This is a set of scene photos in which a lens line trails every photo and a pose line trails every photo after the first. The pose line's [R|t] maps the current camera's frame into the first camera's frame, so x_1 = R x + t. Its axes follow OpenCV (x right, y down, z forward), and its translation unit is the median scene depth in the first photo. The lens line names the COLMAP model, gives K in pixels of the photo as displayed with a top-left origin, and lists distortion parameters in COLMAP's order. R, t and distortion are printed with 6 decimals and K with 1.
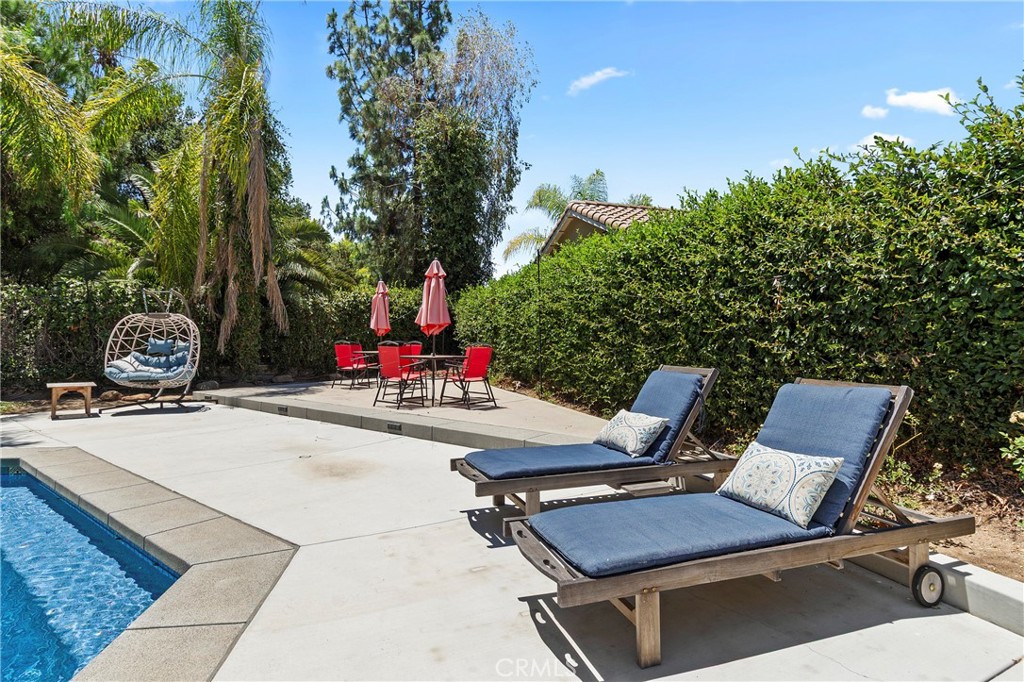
lens RADIAL K [[542.2, 0, 500.7], [0, 542.2, 338.8], [0, 0, 1]] dist [-0.000669, -0.000537]
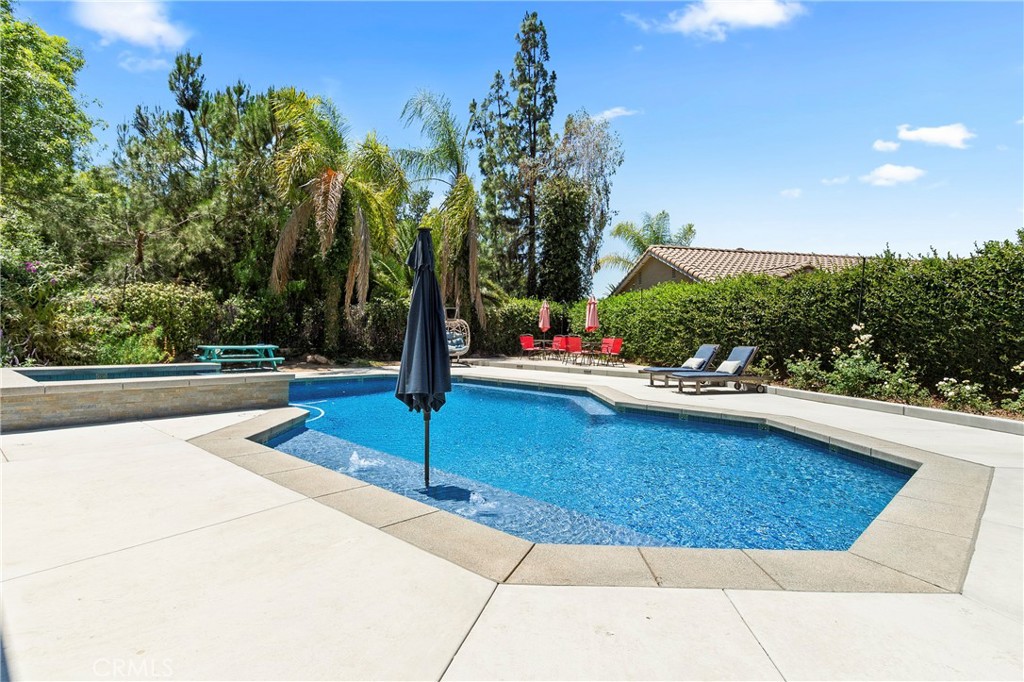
lens RADIAL K [[550.2, 0, 490.5], [0, 550.2, 329.9], [0, 0, 1]] dist [0.002262, -0.000512]
pose [[0.994436, 0.016946, -0.103973, -0.200553], [-0.017765, 0.999818, -0.006959, 0.004084], [0.103836, 0.008767, 0.994556, -0.767622]]
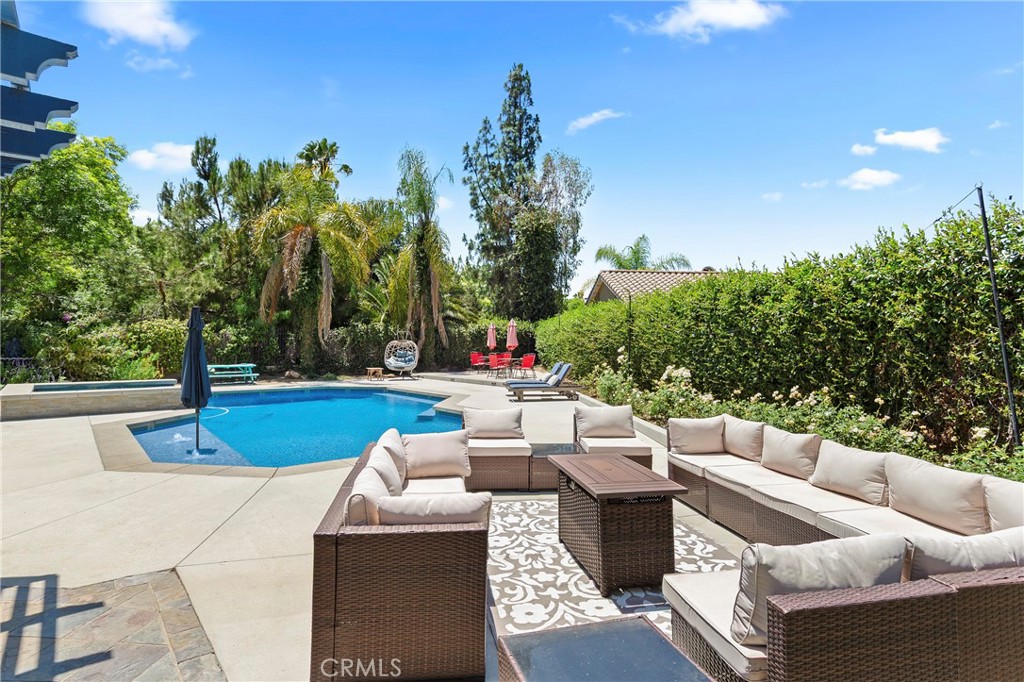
lens RADIAL K [[546.9, 0, 506.0], [0, 546.9, 332.5], [0, 0, 1]] dist [-0.056293, 0.036688]
pose [[0.978608, 0.000462, -0.205733, 0.251513], [-0.004725, 0.999784, -0.020230, -0.026589], [0.205679, 0.020770, 0.978399, -0.989907]]
